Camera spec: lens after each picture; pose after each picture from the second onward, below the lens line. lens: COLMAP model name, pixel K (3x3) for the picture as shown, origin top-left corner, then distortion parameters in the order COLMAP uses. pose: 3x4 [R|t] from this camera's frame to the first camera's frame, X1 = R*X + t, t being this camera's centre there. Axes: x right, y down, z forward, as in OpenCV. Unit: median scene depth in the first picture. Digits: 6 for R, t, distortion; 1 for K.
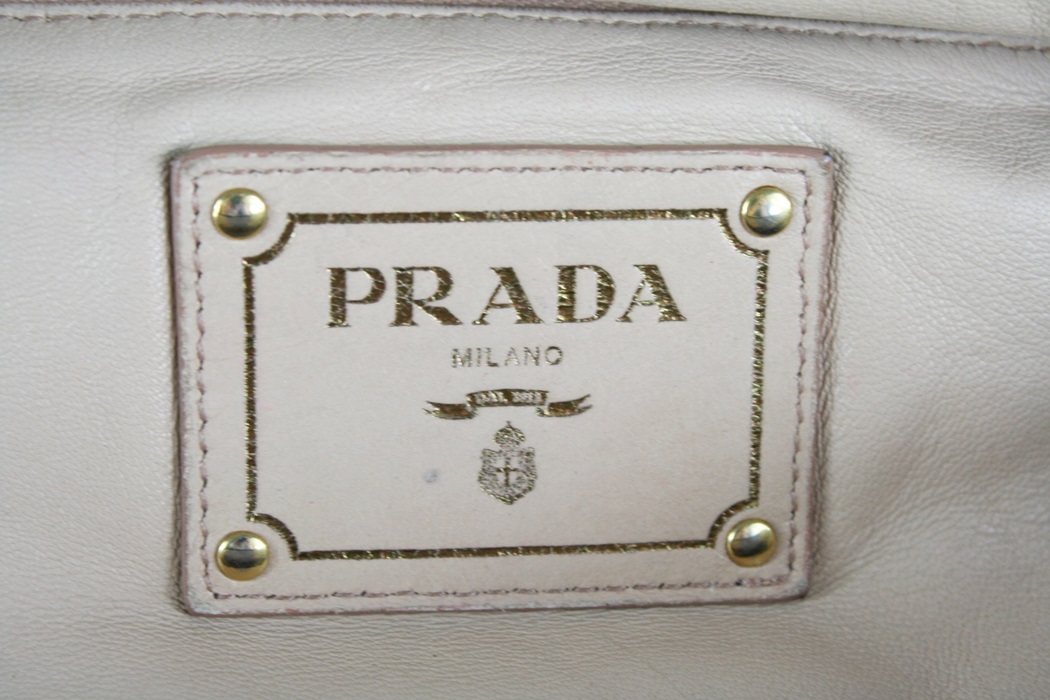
lens RADIAL K [[2502.7, 0, 528.0], [0, 2502.7, 346.7], [0, 0, 1]] dist [0.092310, 0.000000]
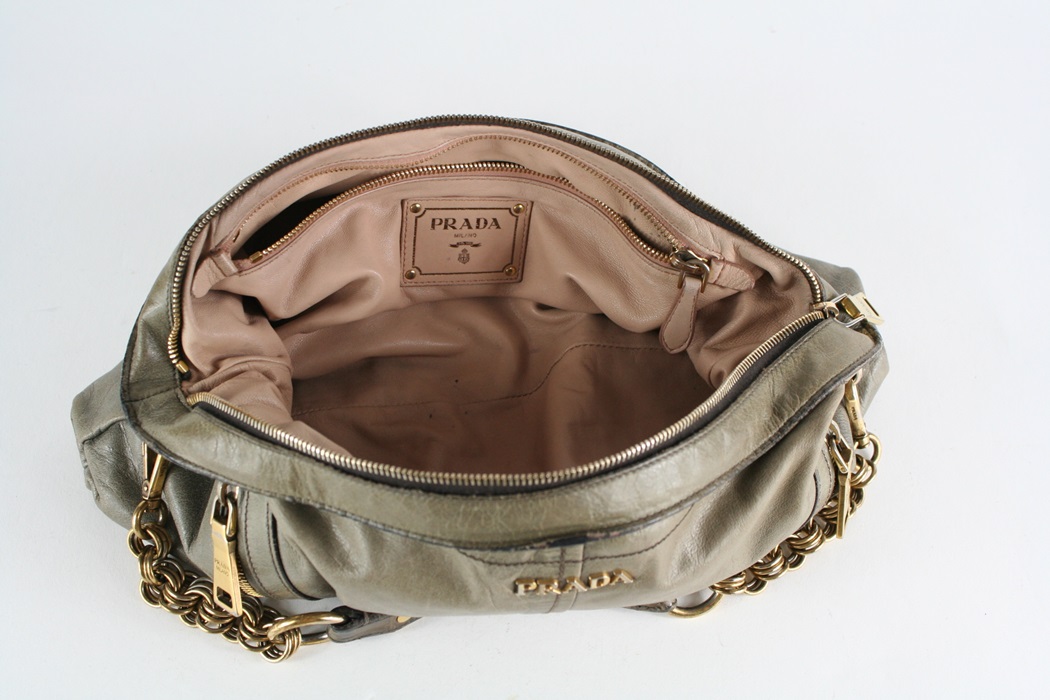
lens RADIAL K [[1399.4, 0, 528.0], [0, 1399.4, 353.1], [0, 0, 1]] dist [-0.135304, 0.000000]
pose [[0.963259, -0.022094, 0.267665, -0.664129], [-0.000330, 0.996512, 0.083445, 0.005042], [-0.268576, -0.080468, 0.959892, -1.847200]]
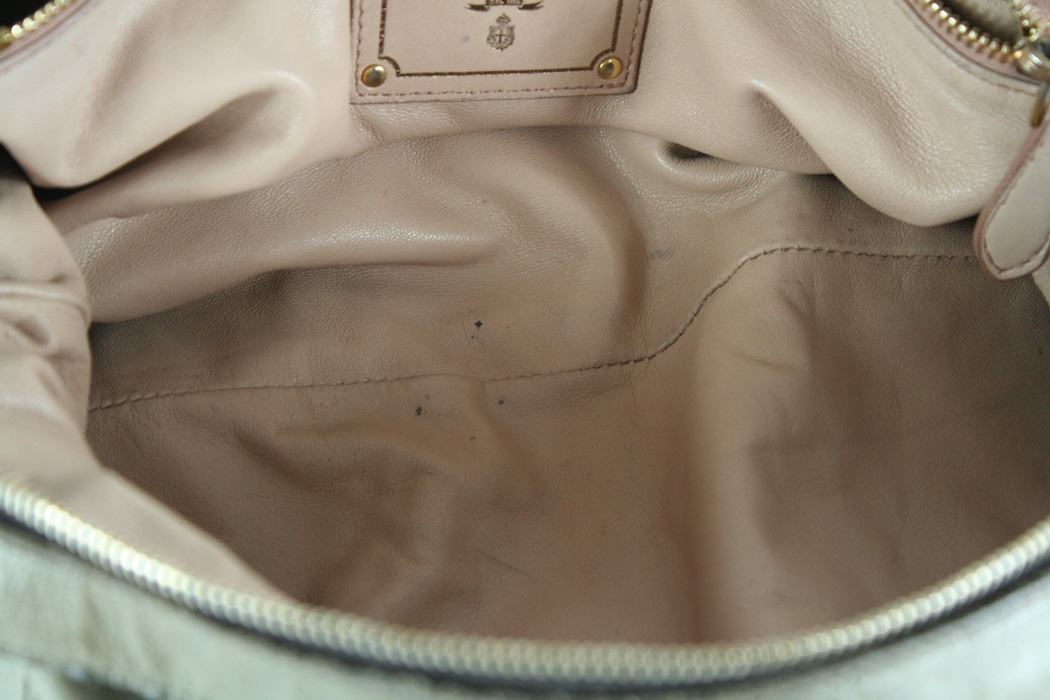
lens RADIAL K [[2502.7, 0, 518.9], [0, 2502.7, 347.6], [0, 0, 1]] dist [0.092310, 0.000000]
pose [[0.964365, -0.034419, 0.262327, -0.576984], [-0.013674, 0.983693, 0.179333, -0.074929], [-0.264222, -0.176529, 0.948169, -1.124306]]
